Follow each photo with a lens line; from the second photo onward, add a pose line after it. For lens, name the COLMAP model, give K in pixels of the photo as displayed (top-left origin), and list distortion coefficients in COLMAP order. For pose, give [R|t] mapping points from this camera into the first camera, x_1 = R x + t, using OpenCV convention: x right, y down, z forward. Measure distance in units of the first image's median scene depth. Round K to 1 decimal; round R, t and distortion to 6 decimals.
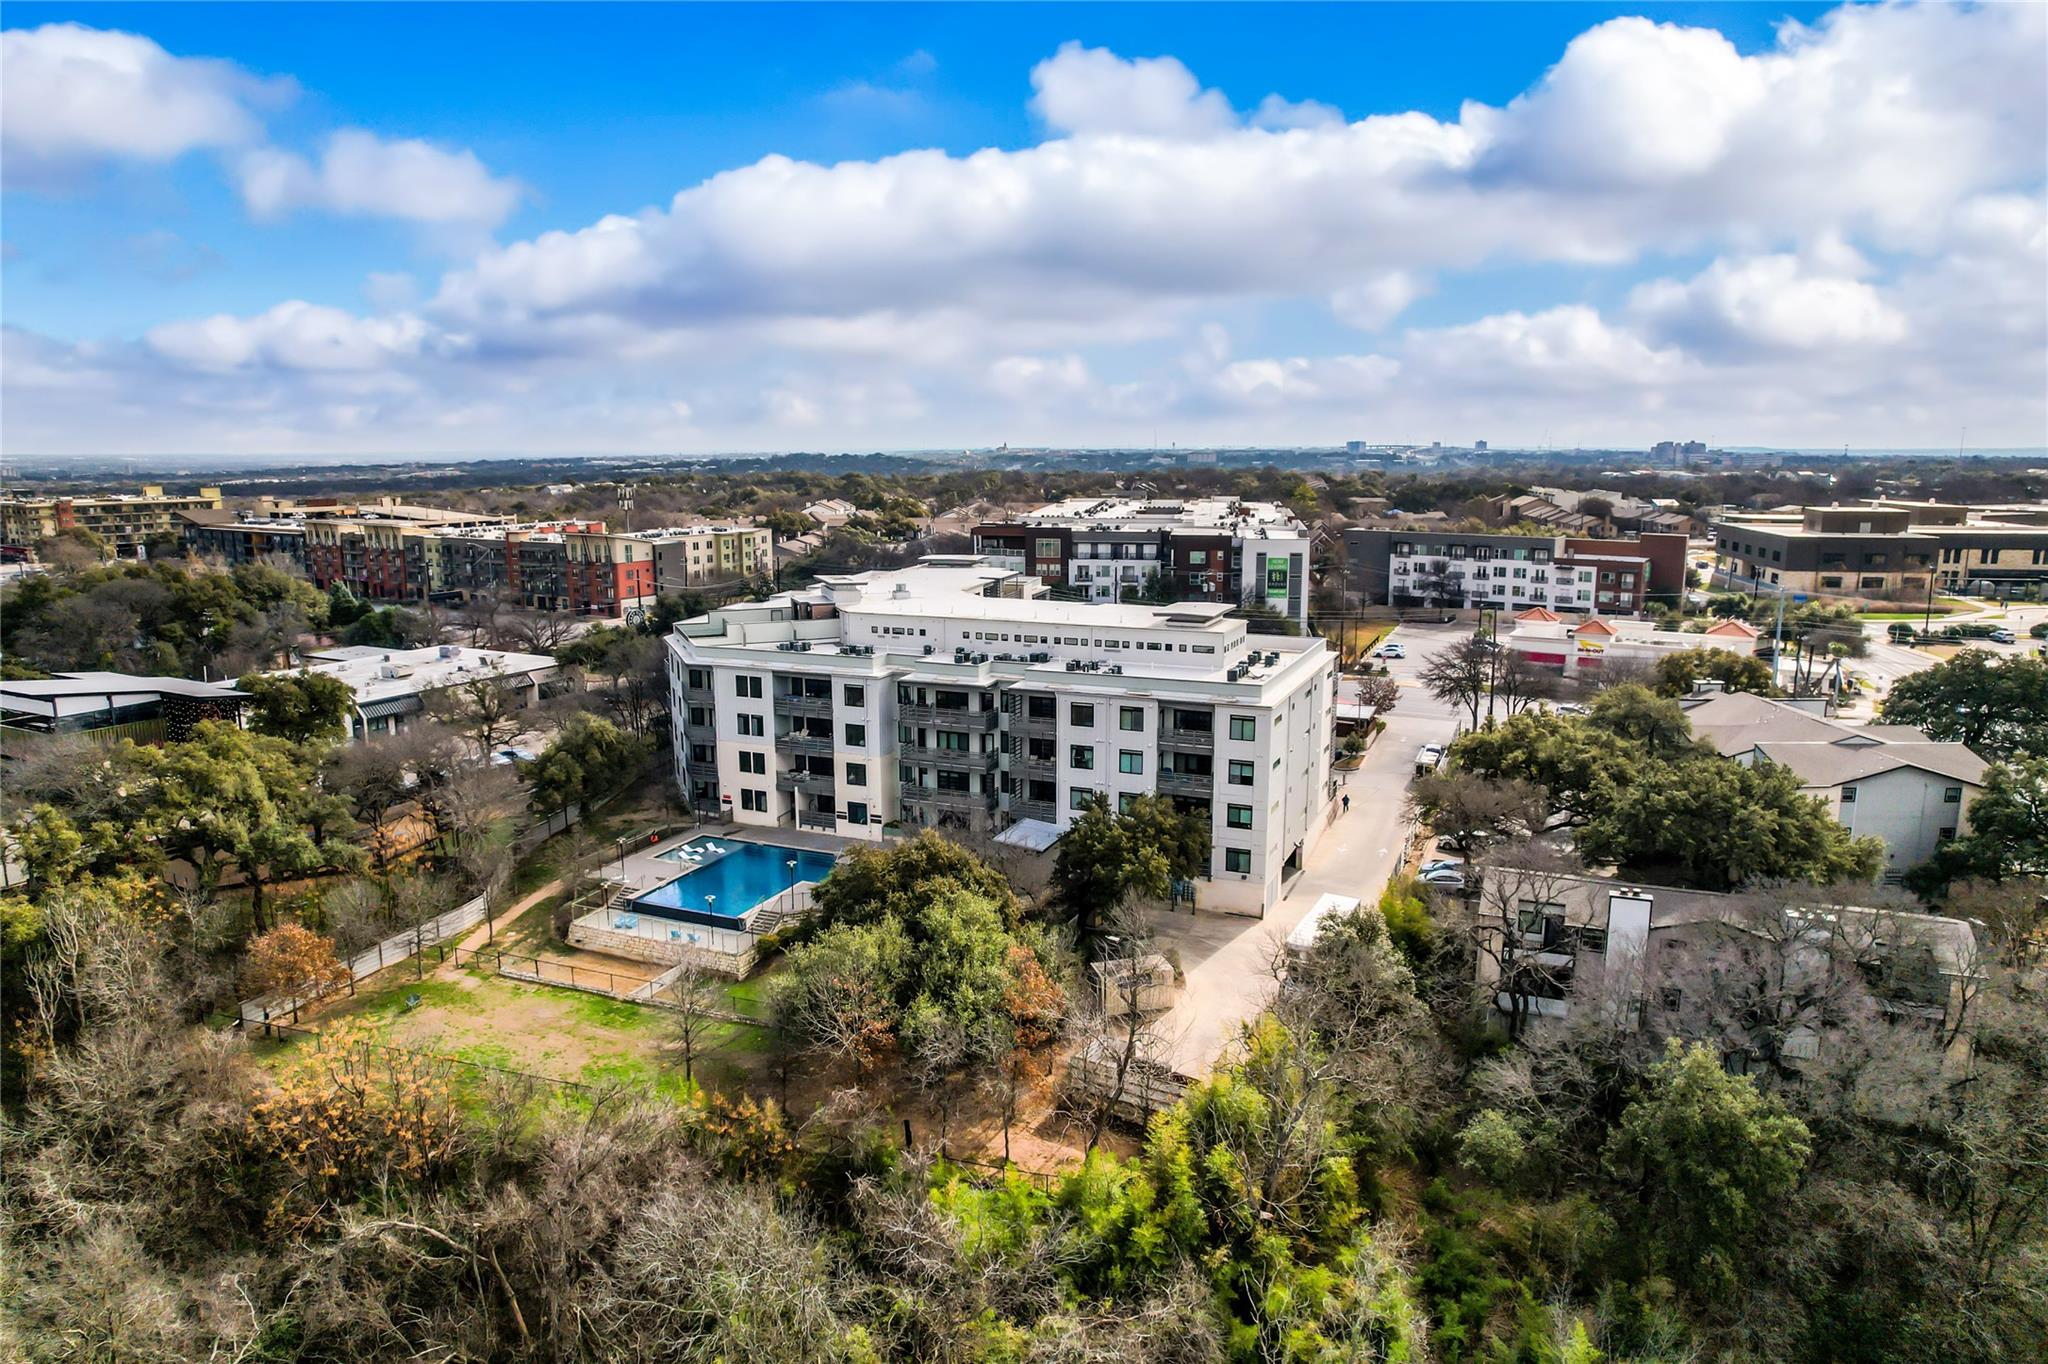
lens RADIAL K [[1340.2, 0, 1039.2], [0, 1340.2, 677.3], [0, 0, 1]] dist [-0.031750, 0.005301]
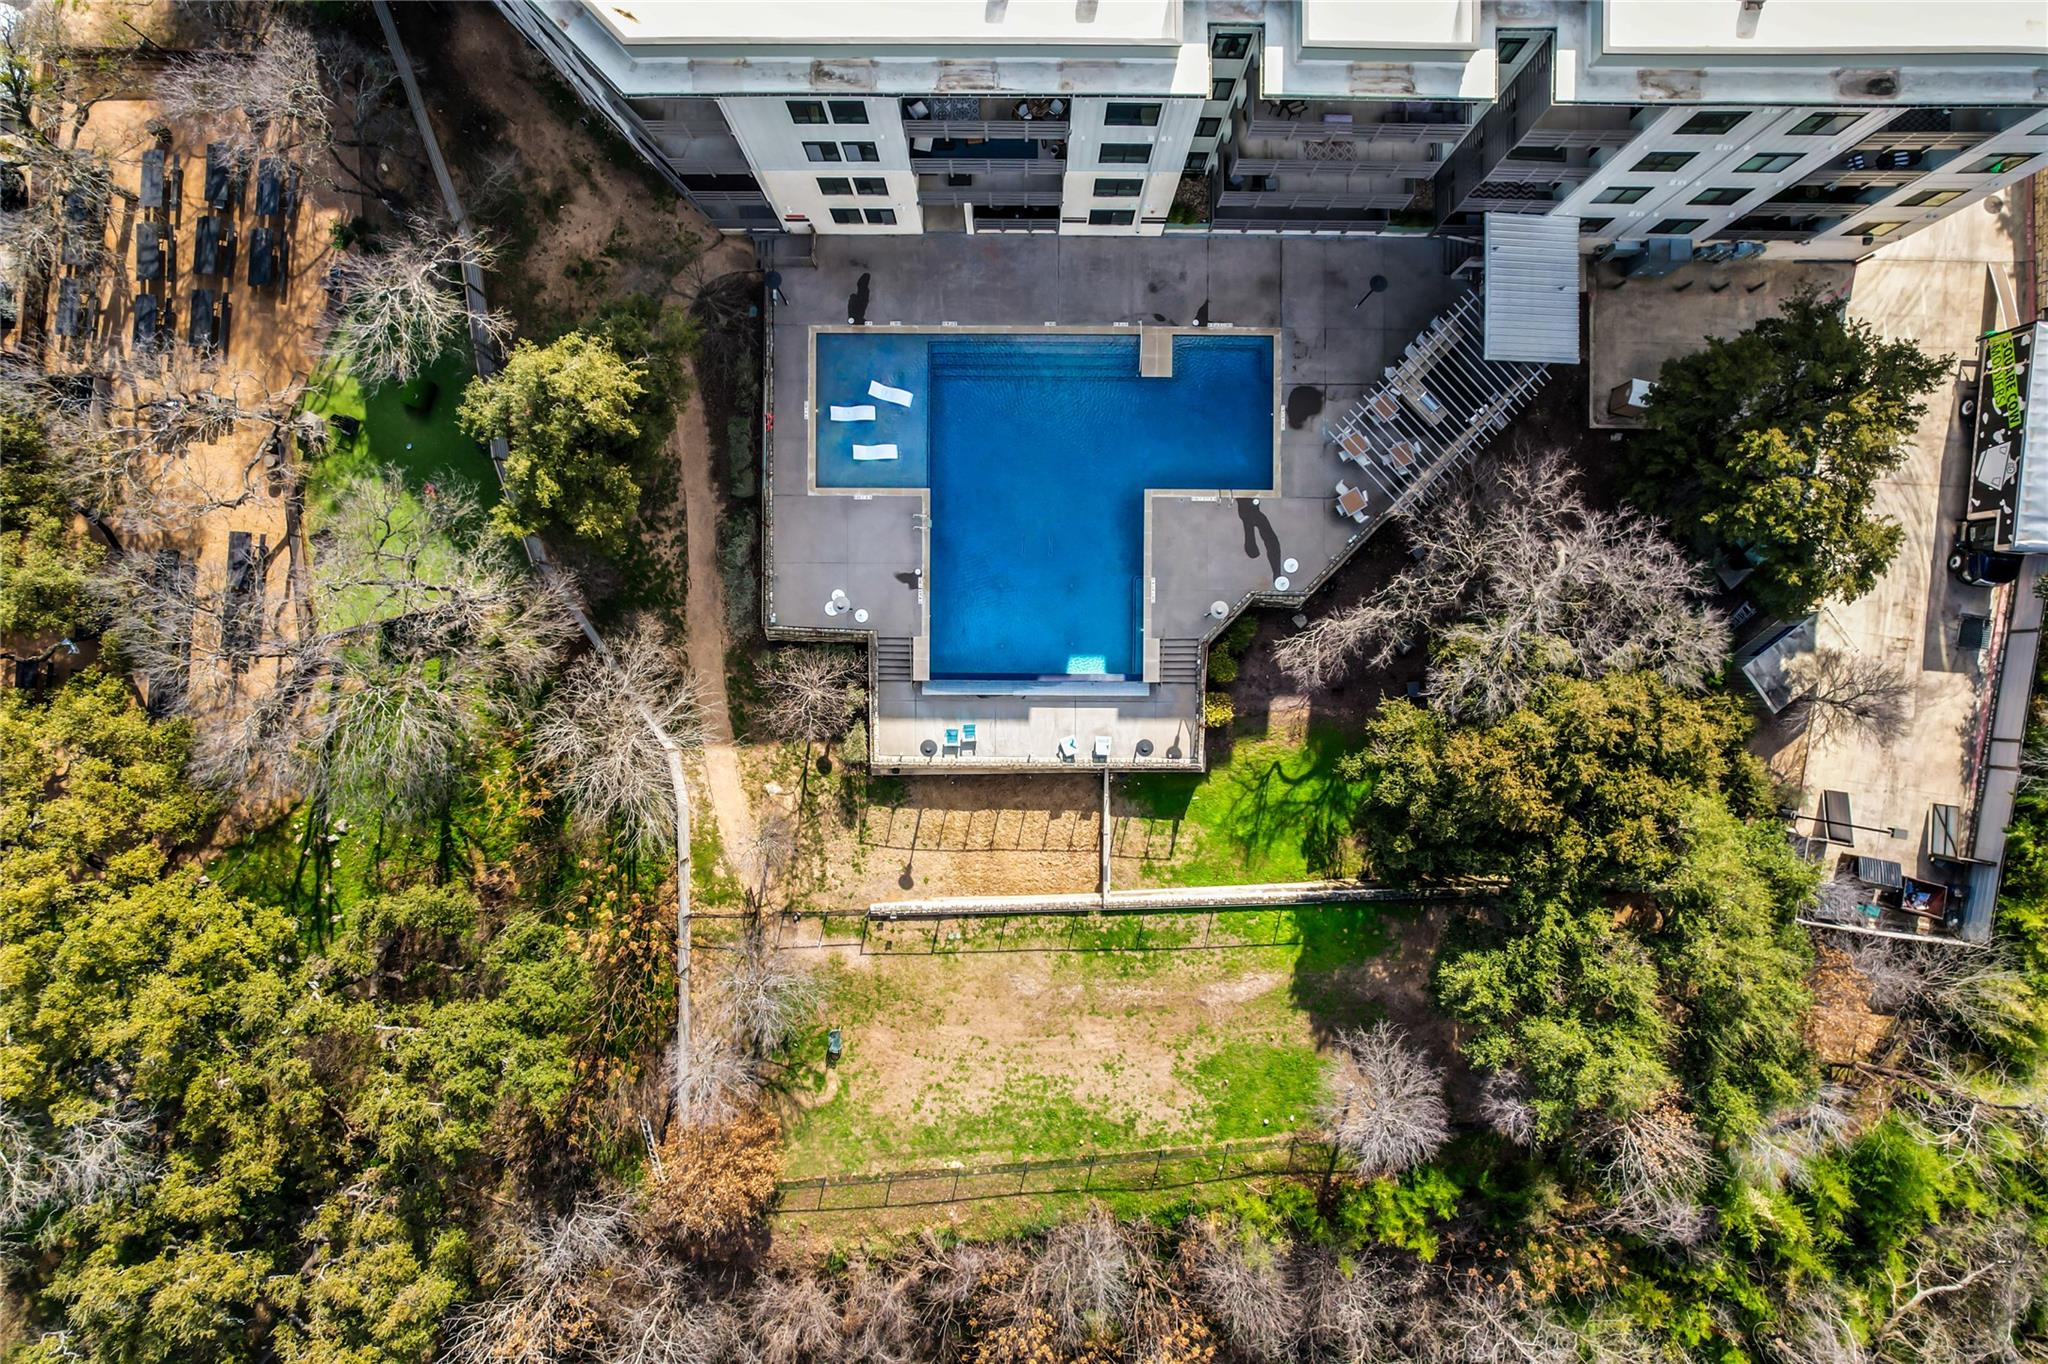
lens RADIAL K [[1340.2, 0, 1035.2], [0, 1340.2, 698.1], [0, 0, 1]] dist [-0.031750, 0.005301]
pose [[0.922036, -0.386999, 0.009036, -0.228539], [0.058534, 0.162455, 0.984978, -0.349497], [-0.382654, -0.907656, 0.172442, 0.739439]]
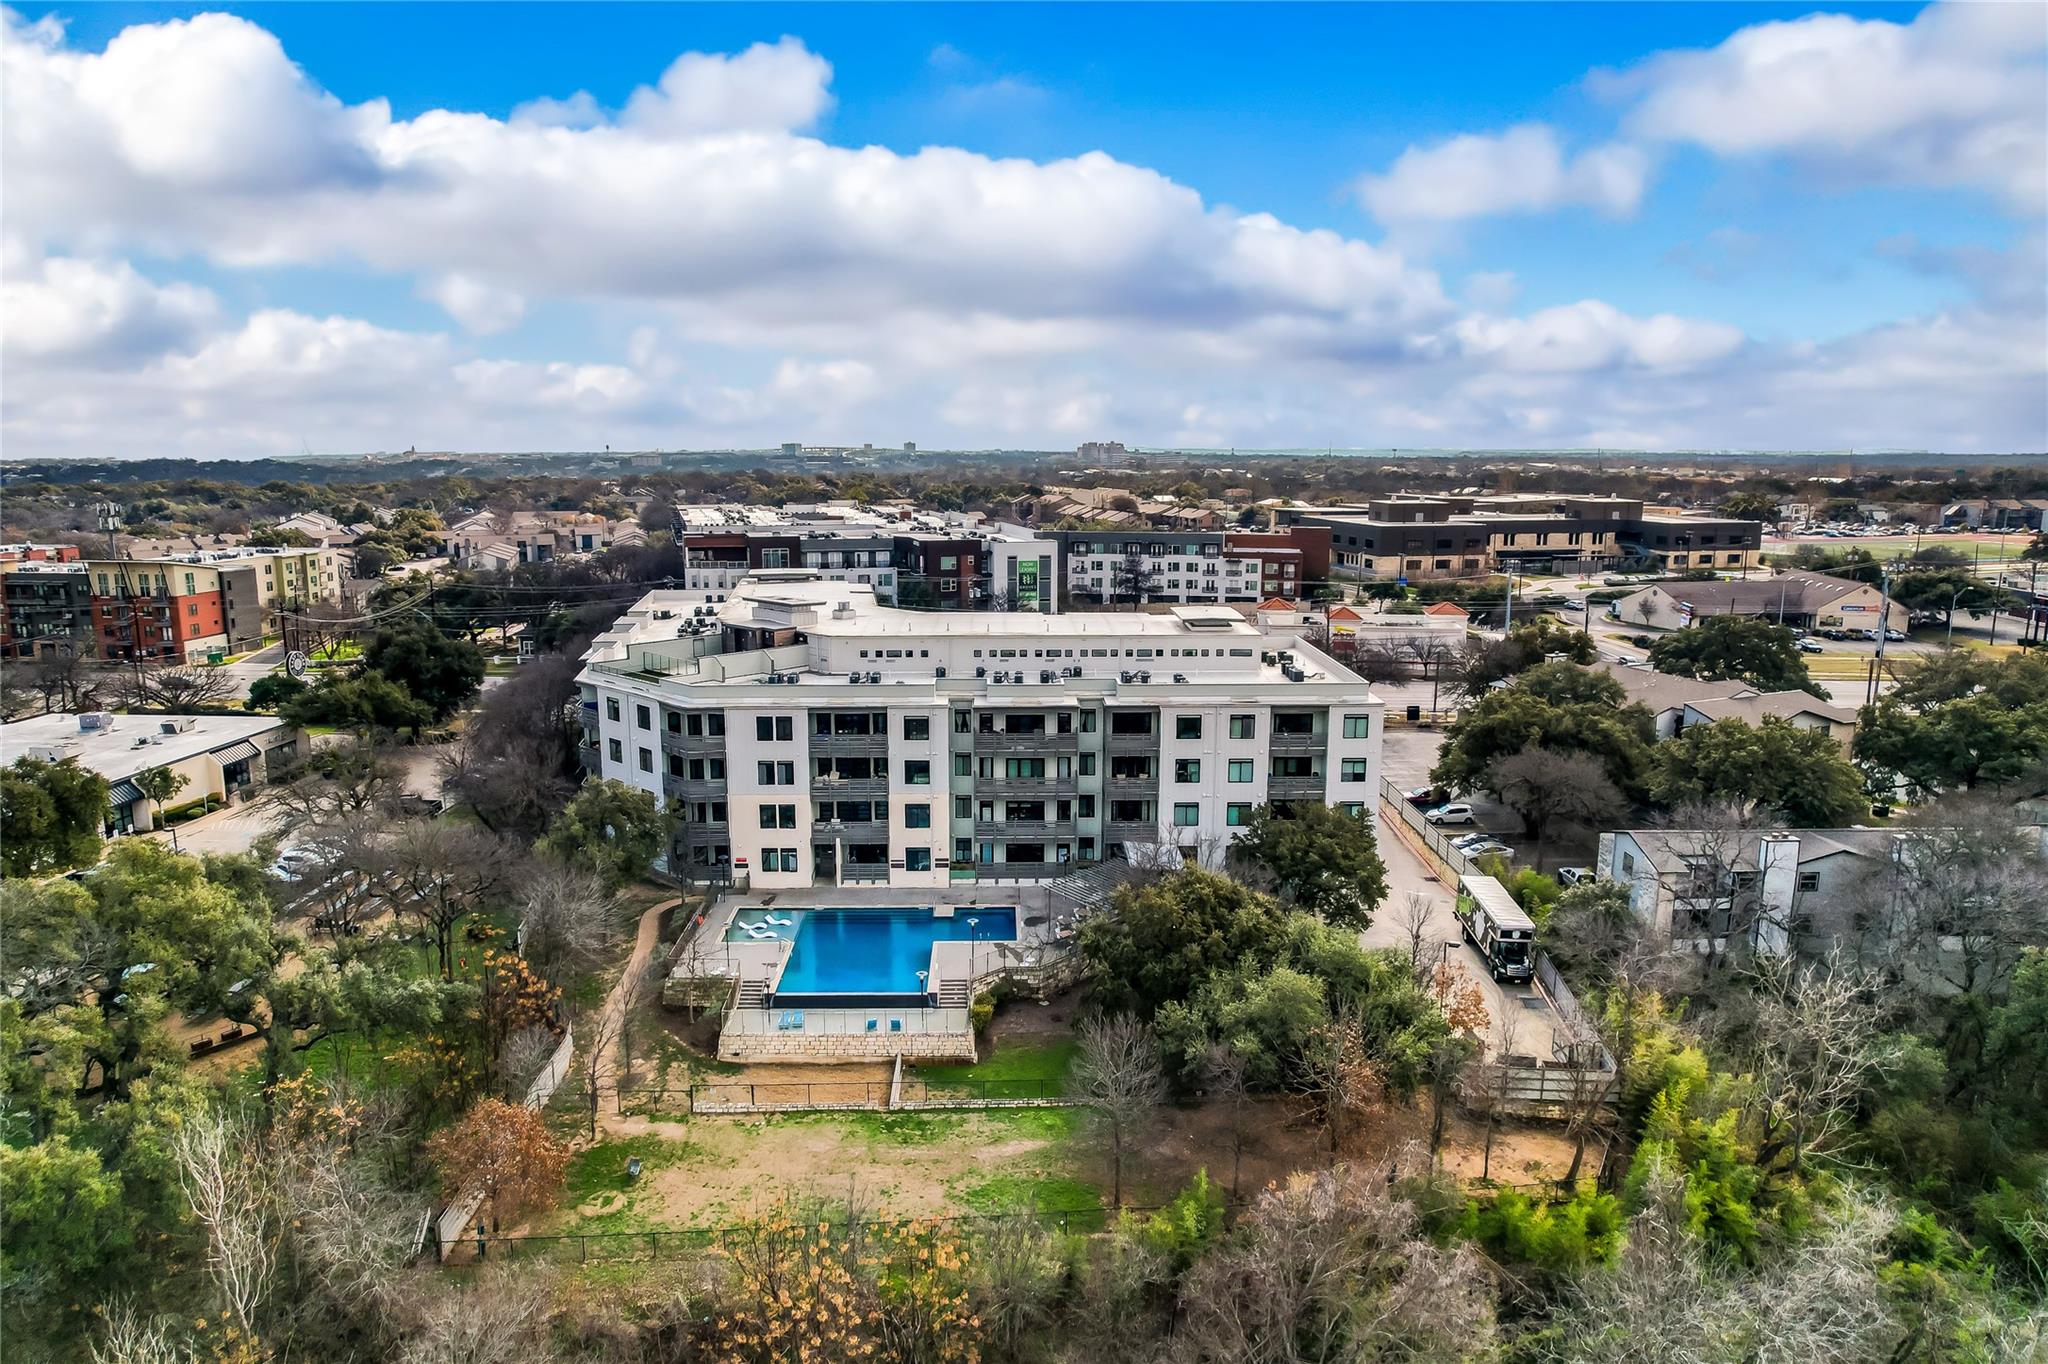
lens RADIAL K [[1340.2, 0, 1035.8], [0, 1340.2, 689.9], [0, 0, 1]] dist [-0.031750, 0.005301]
pose [[0.908116, -0.072832, 0.412335, -0.411889], [0.069951, 0.997306, 0.022099, -0.024693], [-0.412833, 0.008775, 0.910764, 0.147100]]
